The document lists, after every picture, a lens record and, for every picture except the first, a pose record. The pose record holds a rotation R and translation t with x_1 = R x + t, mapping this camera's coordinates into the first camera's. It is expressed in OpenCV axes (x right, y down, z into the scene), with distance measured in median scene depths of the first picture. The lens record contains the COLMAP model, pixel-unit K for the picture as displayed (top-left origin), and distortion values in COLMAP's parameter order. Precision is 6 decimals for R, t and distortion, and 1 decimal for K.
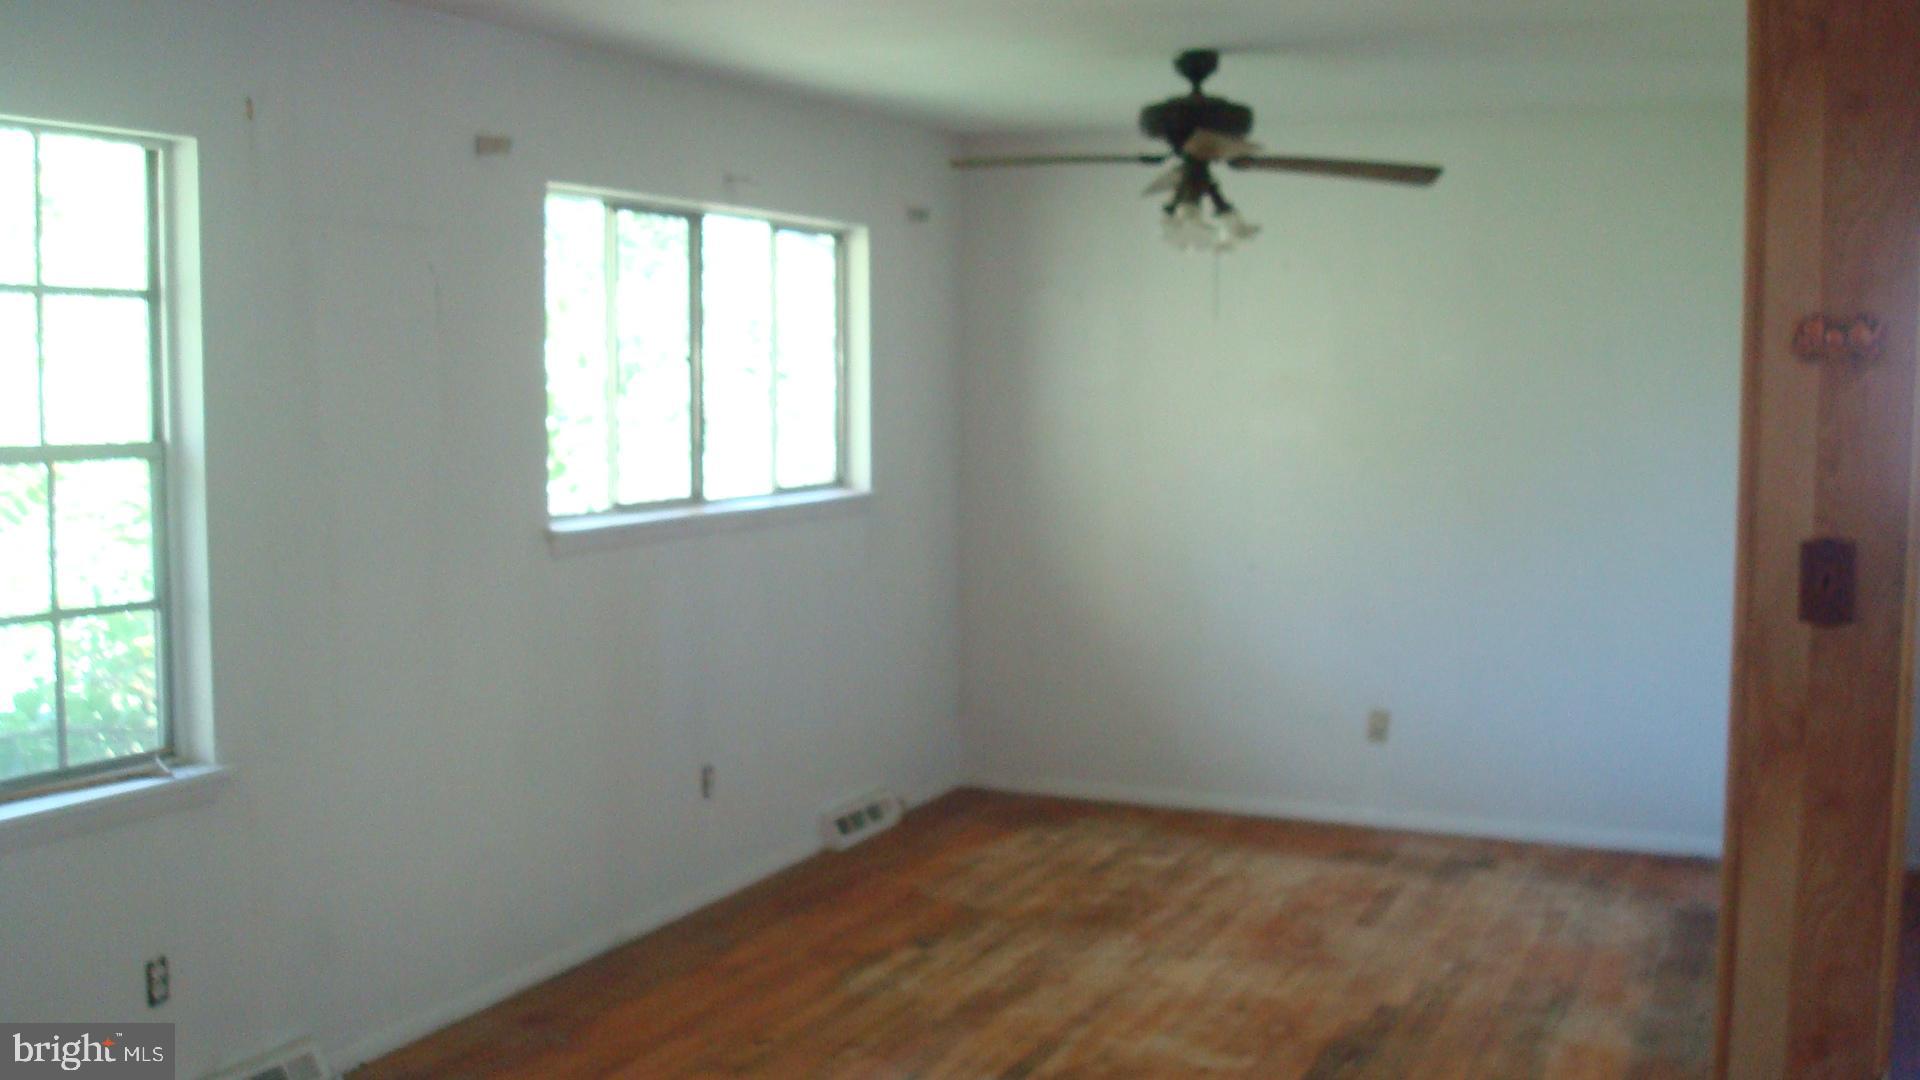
lens RADIAL K [[1955.3, 0, 960.0], [0, 1955.3, 540.0], [0, 0, 1]] dist [-0.078498, -0.102430]
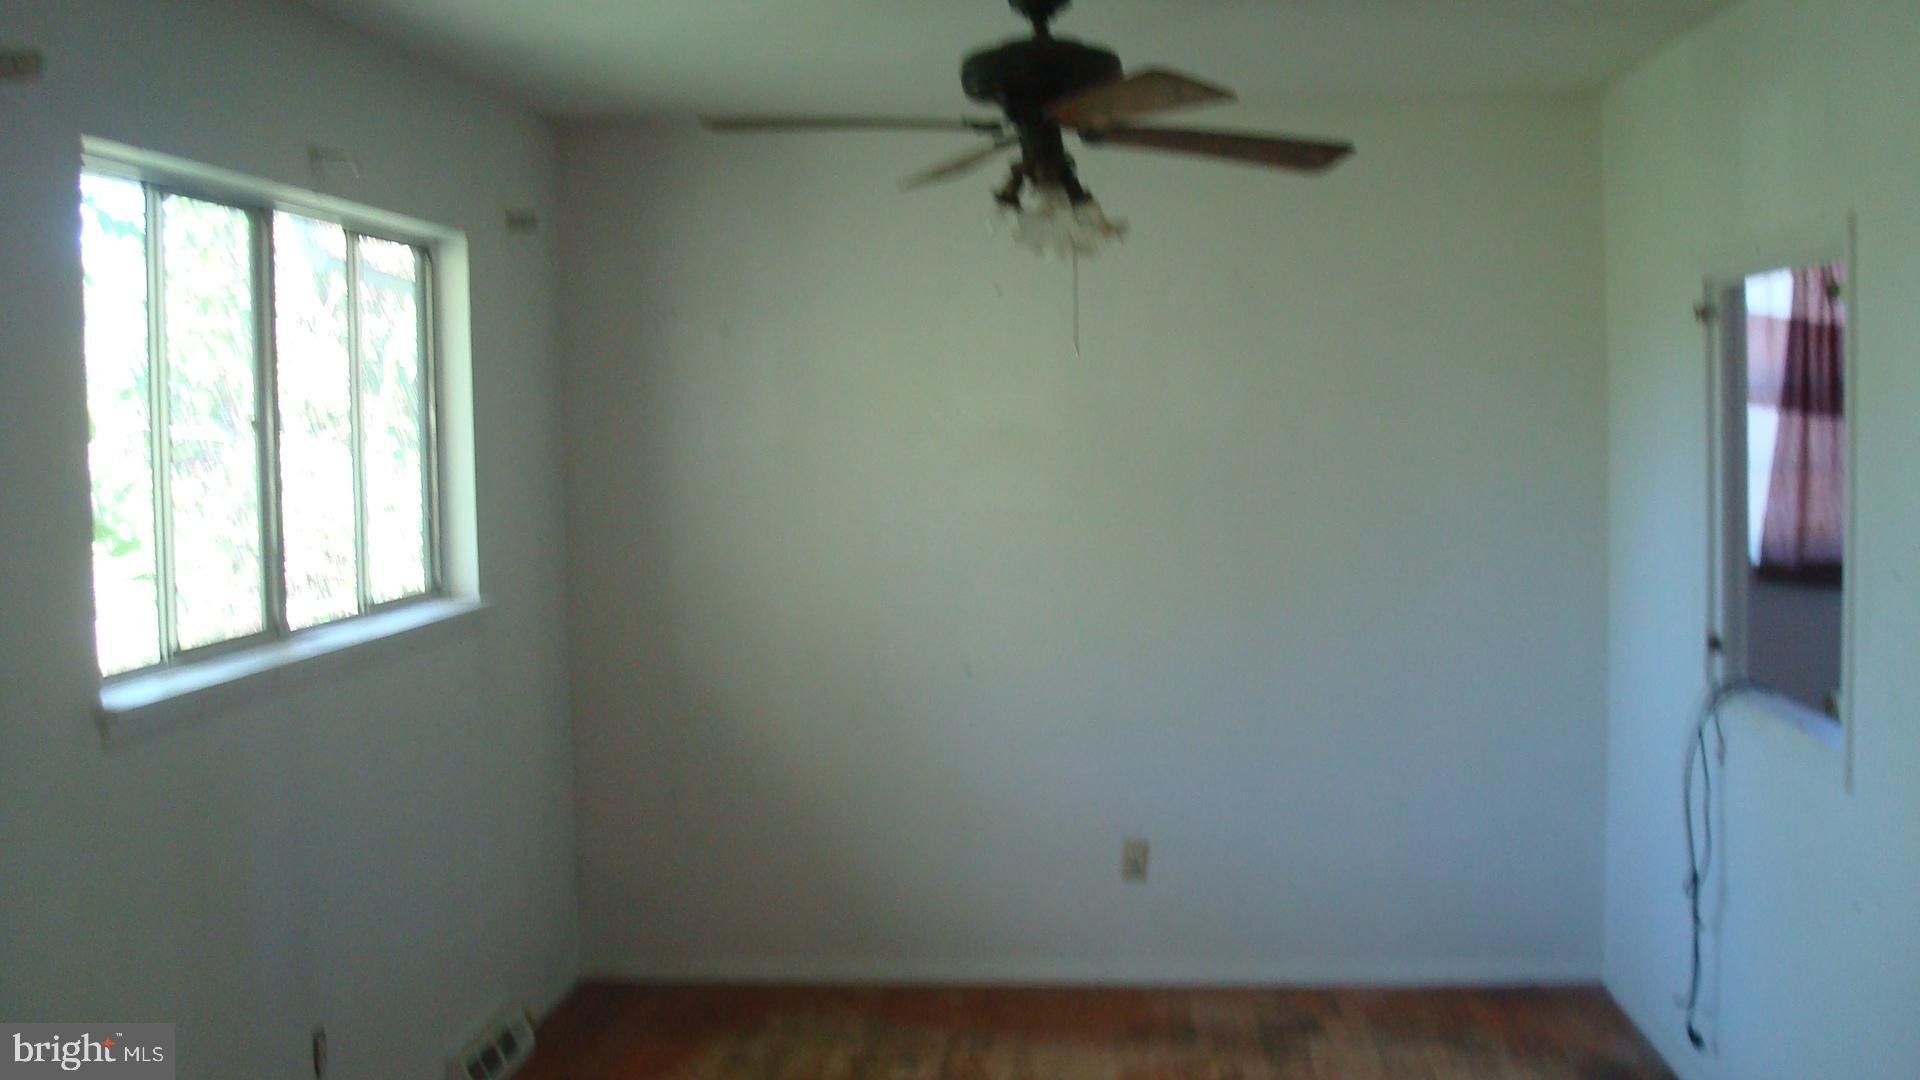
lens RADIAL K [[1955.3, 0, 960.0], [0, 1955.3, 540.0], [0, 0, 1]] dist [-0.078498, -0.102430]
pose [[0.943185, -0.039903, 0.329863, -0.130111], [0.049043, 0.998608, -0.019430, -0.027828], [-0.328628, 0.034503, 0.943829, 0.295996]]
